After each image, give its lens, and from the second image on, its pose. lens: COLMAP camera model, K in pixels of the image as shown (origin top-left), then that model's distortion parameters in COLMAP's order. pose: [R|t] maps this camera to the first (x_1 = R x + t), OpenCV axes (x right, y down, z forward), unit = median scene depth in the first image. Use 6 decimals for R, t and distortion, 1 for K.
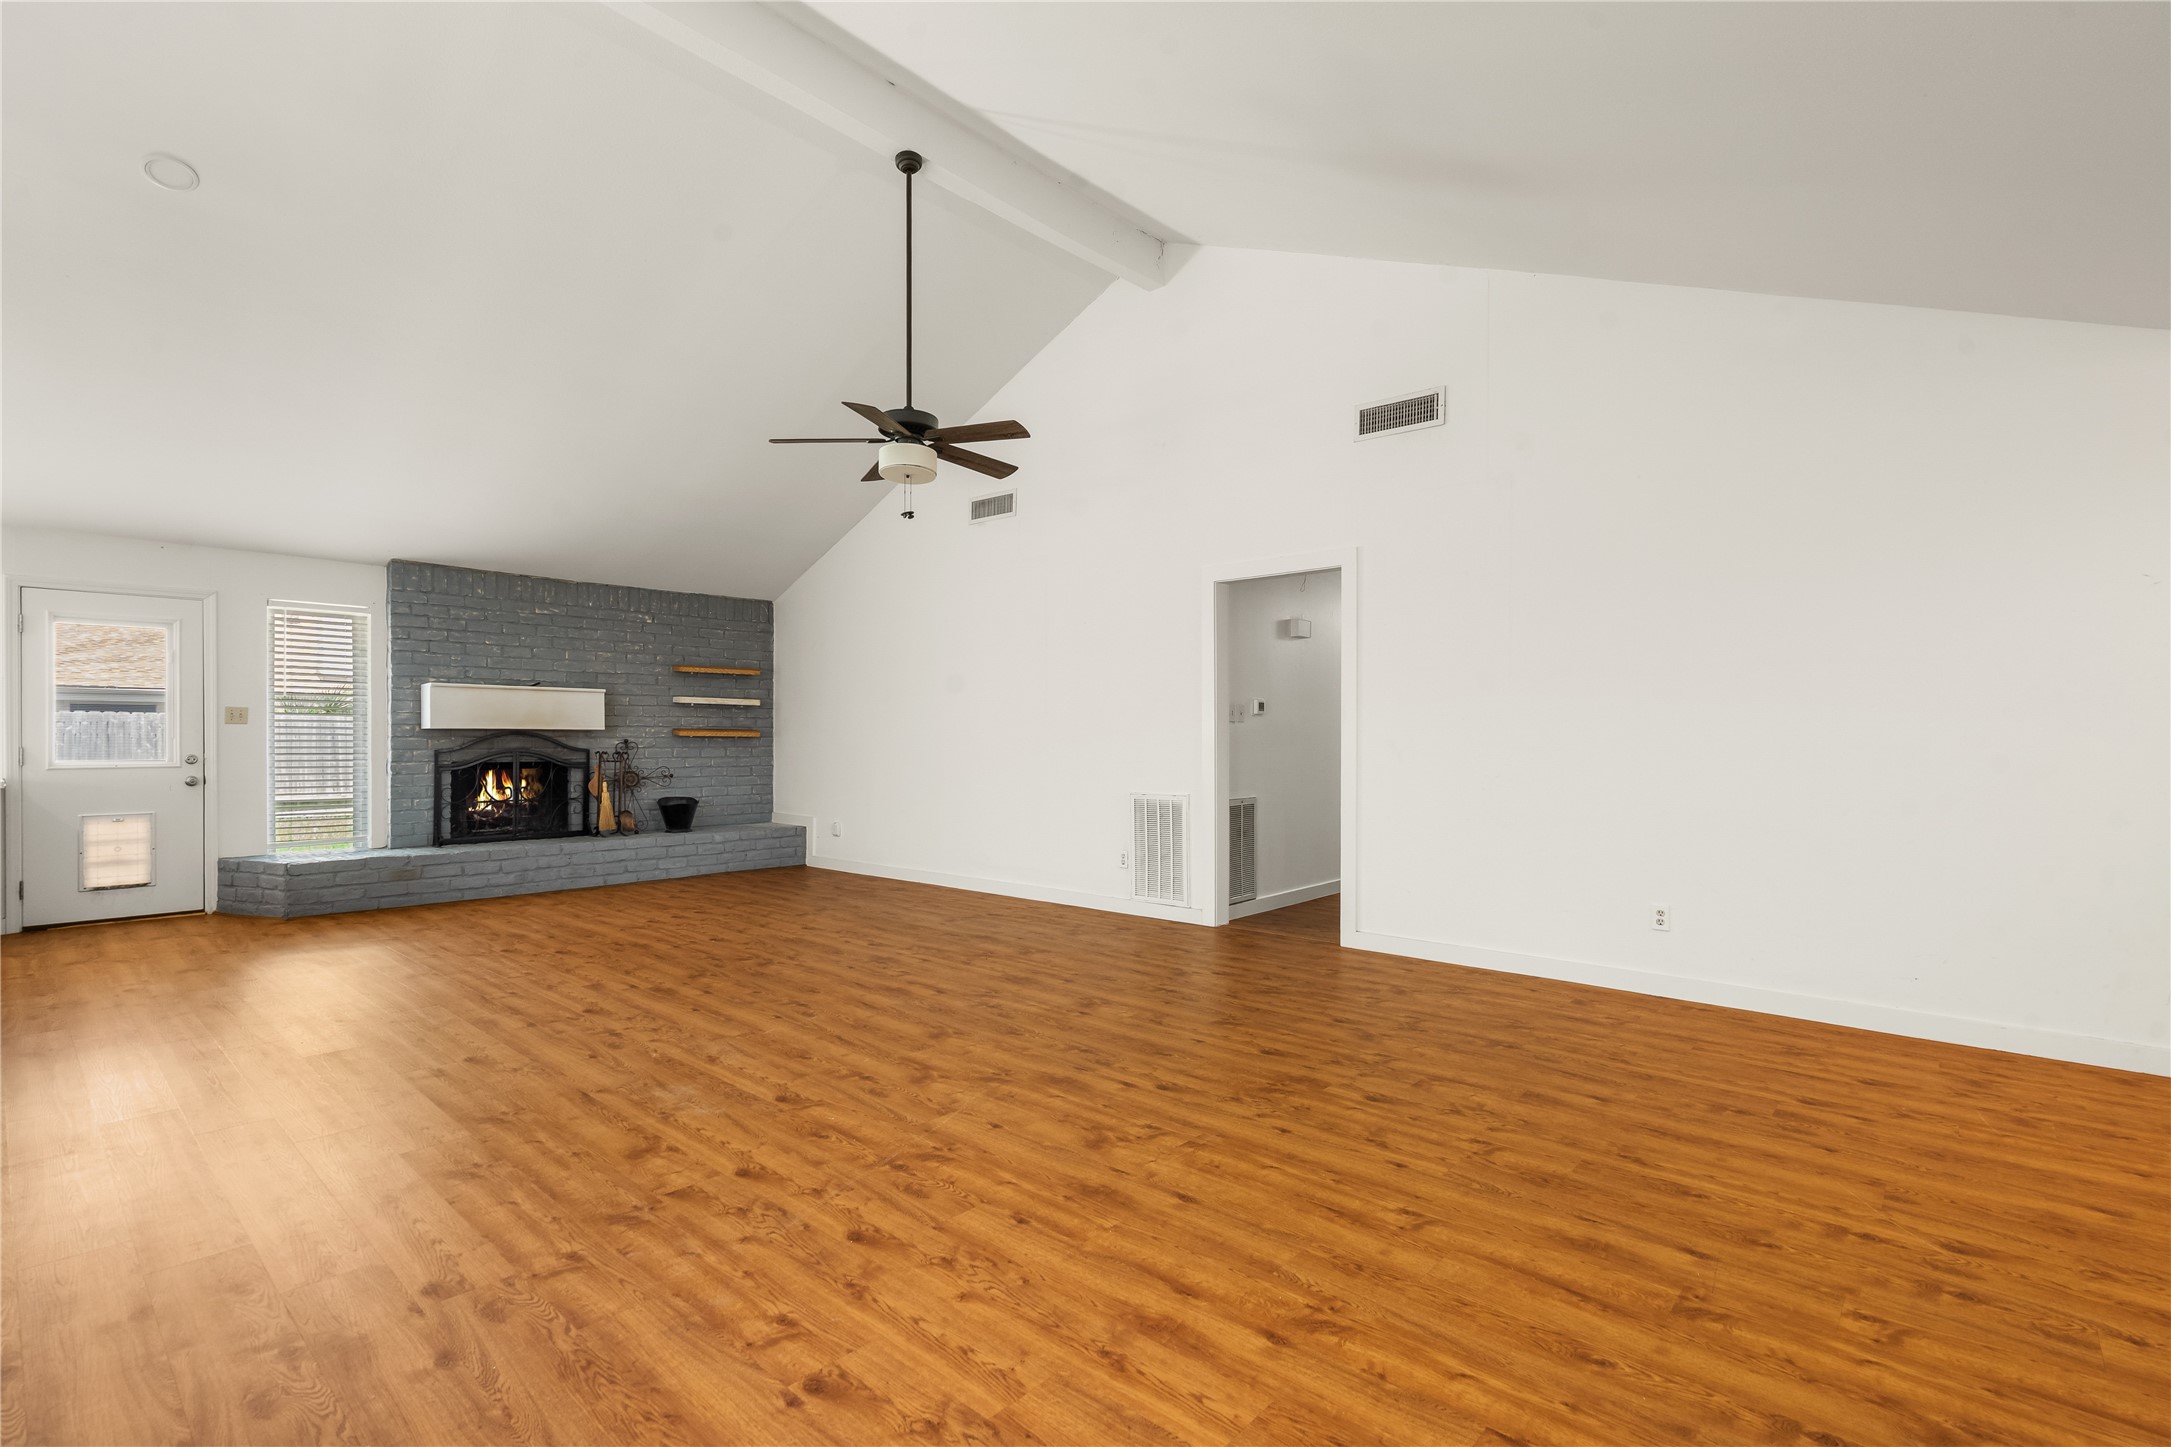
lens RADIAL K [[984.1, 0, 1101.4], [0, 984.1, 743.1], [0, 0, 1]] dist [-0.009128, 0.004076]
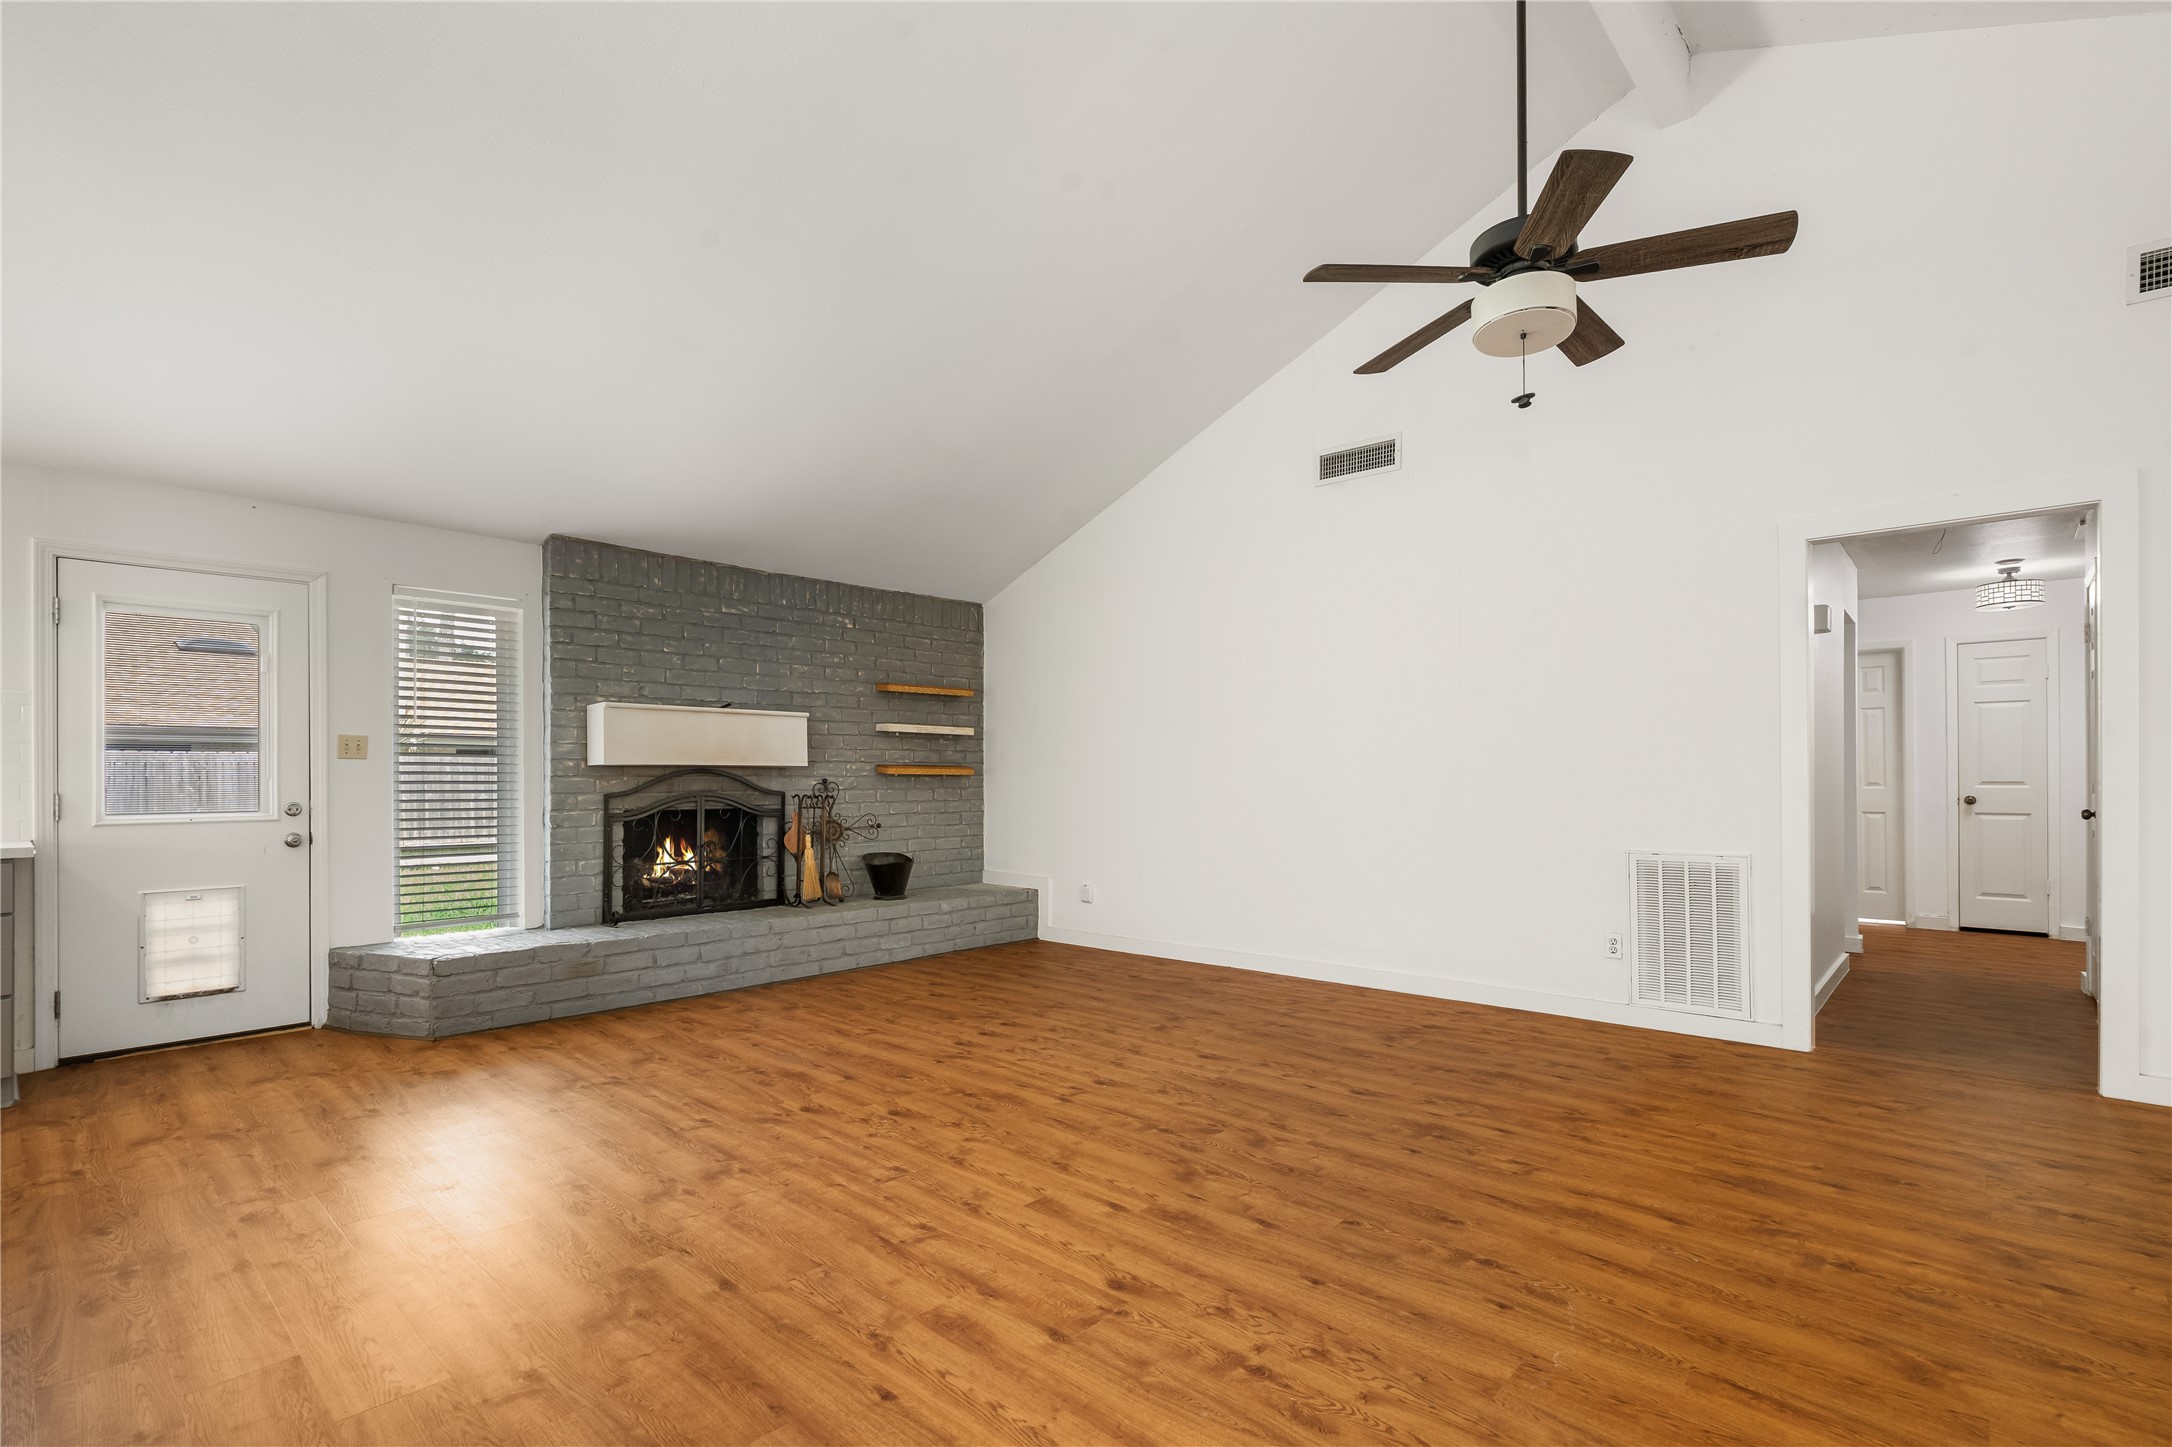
lens RADIAL K [[984.6, 0, 1097.5], [0, 984.6, 782.9], [0, 0, 1]] dist [-0.009128, 0.004076]
pose [[0.999907, -0.004366, -0.012917, -0.341076], [0.004377, 0.999990, 0.000767, -0.000428], [0.012914, -0.000823, 0.999916, 0.302596]]
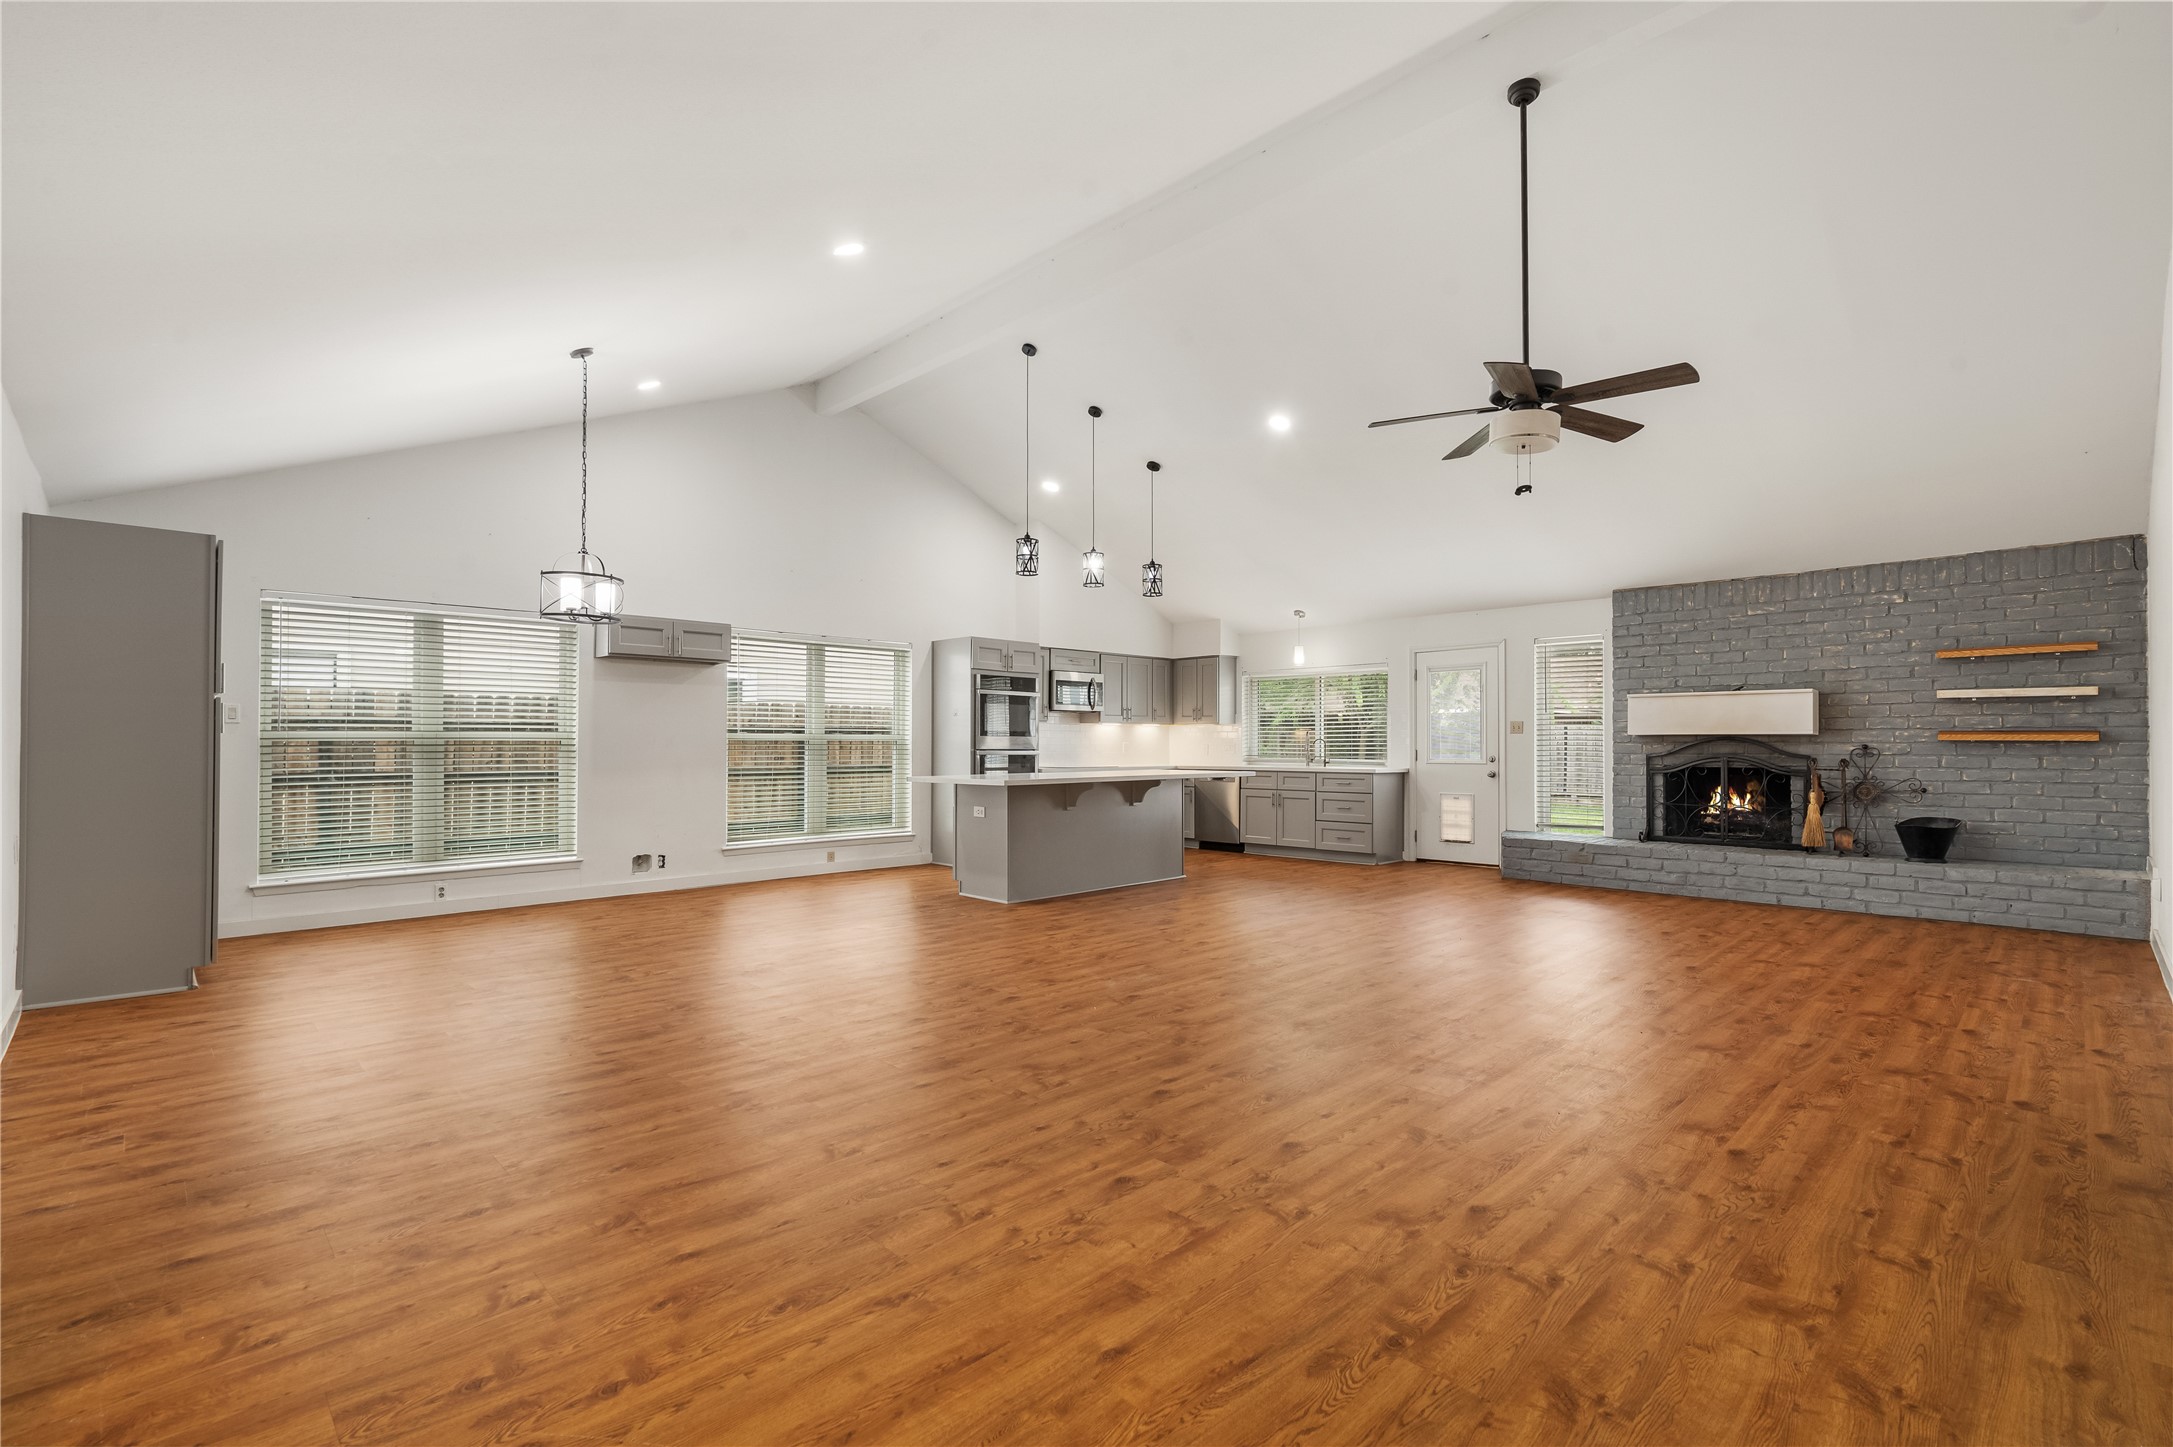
lens RADIAL K [[985.0, 0, 1080.2], [0, 985.0, 731.3], [0, 0, 1]] dist [-0.009128, 0.004076]
pose [[-0.071920, -0.015624, -0.997288, 0.540400], [-0.005113, 0.999870, -0.015295, 0.001409], [0.997397, 0.003999, -0.071990, 0.502595]]
